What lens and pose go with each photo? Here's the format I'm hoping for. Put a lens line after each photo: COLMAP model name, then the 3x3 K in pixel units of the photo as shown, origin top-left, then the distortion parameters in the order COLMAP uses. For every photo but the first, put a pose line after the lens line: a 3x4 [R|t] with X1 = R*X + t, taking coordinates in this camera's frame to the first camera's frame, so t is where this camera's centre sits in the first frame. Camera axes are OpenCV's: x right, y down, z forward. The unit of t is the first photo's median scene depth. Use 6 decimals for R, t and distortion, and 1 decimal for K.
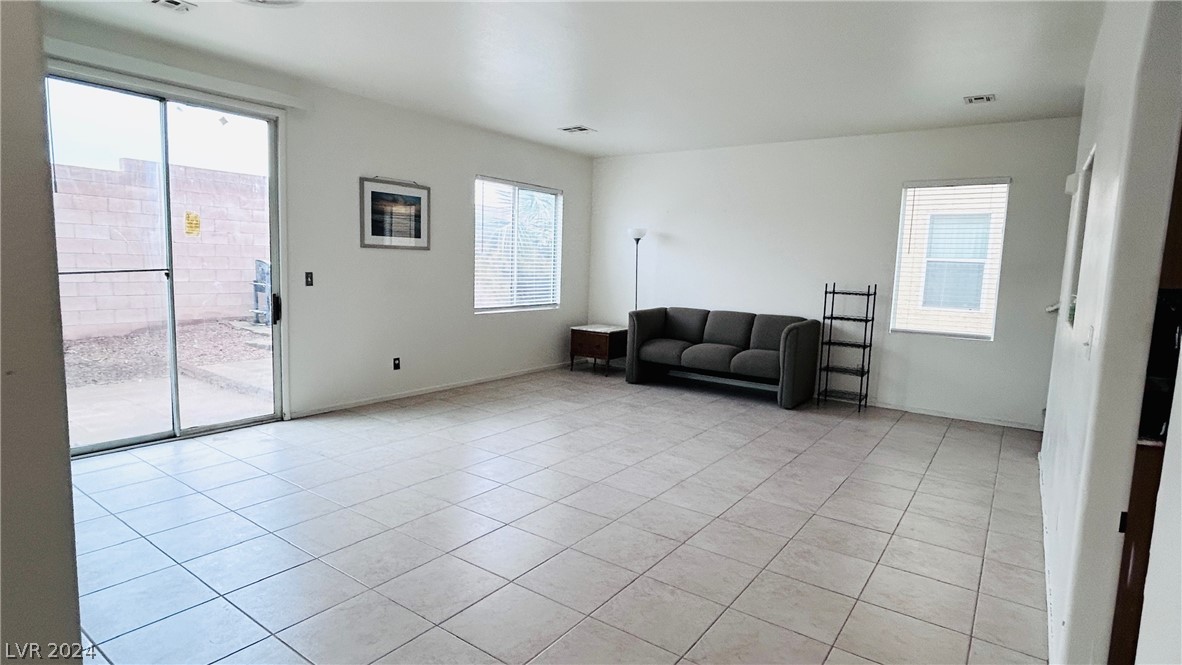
lens RADIAL K [[615.6, 0, 584.0], [0, 615.6, 327.4], [0, 0, 1]] dist [0.001423, 0.000832]
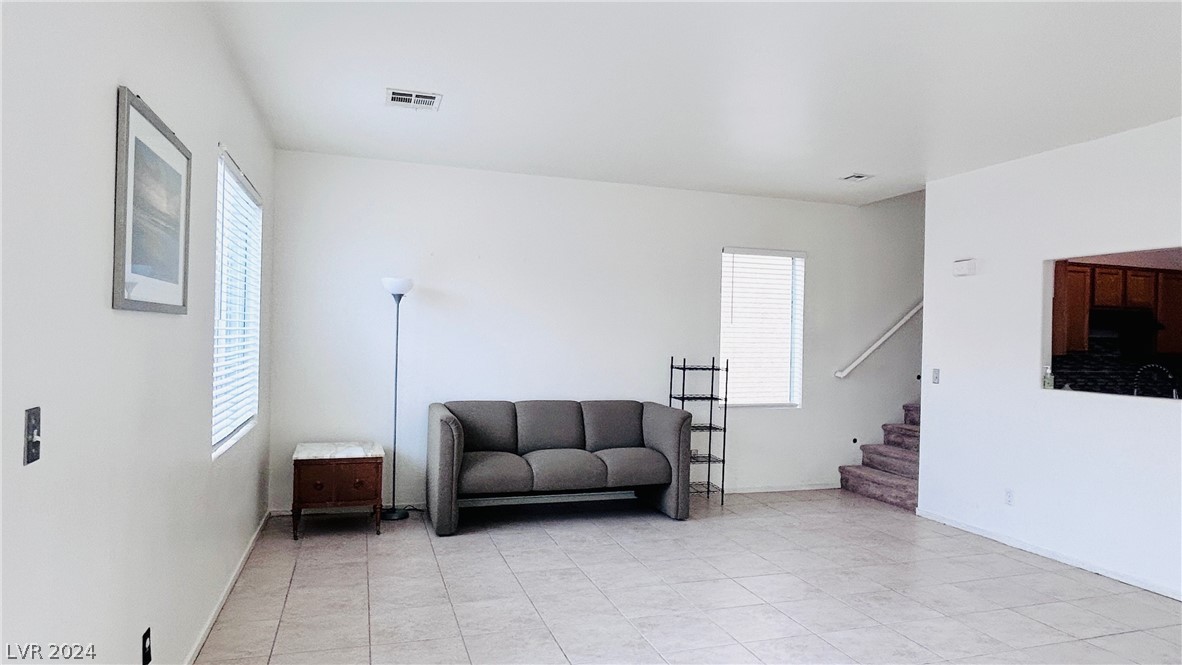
lens RADIAL K [[709.7, 0, 596.4], [0, 709.7, 332.9], [0, 0, 1]] dist [0.007306, -0.004850]
pose [[0.576082, -0.012526, 0.817296, -0.463697], [0.080909, 0.995846, -0.041767, -0.075127], [-0.813378, 0.090188, 0.574703, 0.541381]]
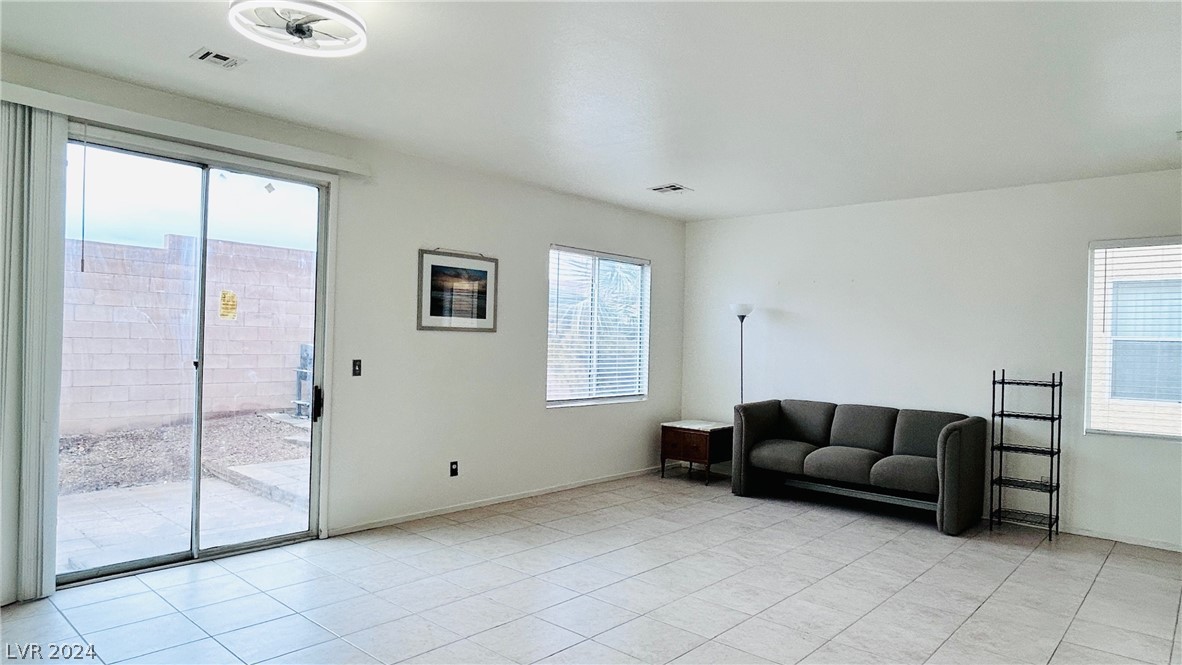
lens RADIAL K [[709.7, 0, 591.8], [0, 709.7, 332.1], [0, 0, 1]] dist [0.007306, -0.004850]
pose [[0.994788, -0.007669, -0.101678, -0.020825], [-0.004597, 0.992782, -0.119849, -0.009634], [0.101863, 0.119692, 0.987572, 0.052608]]
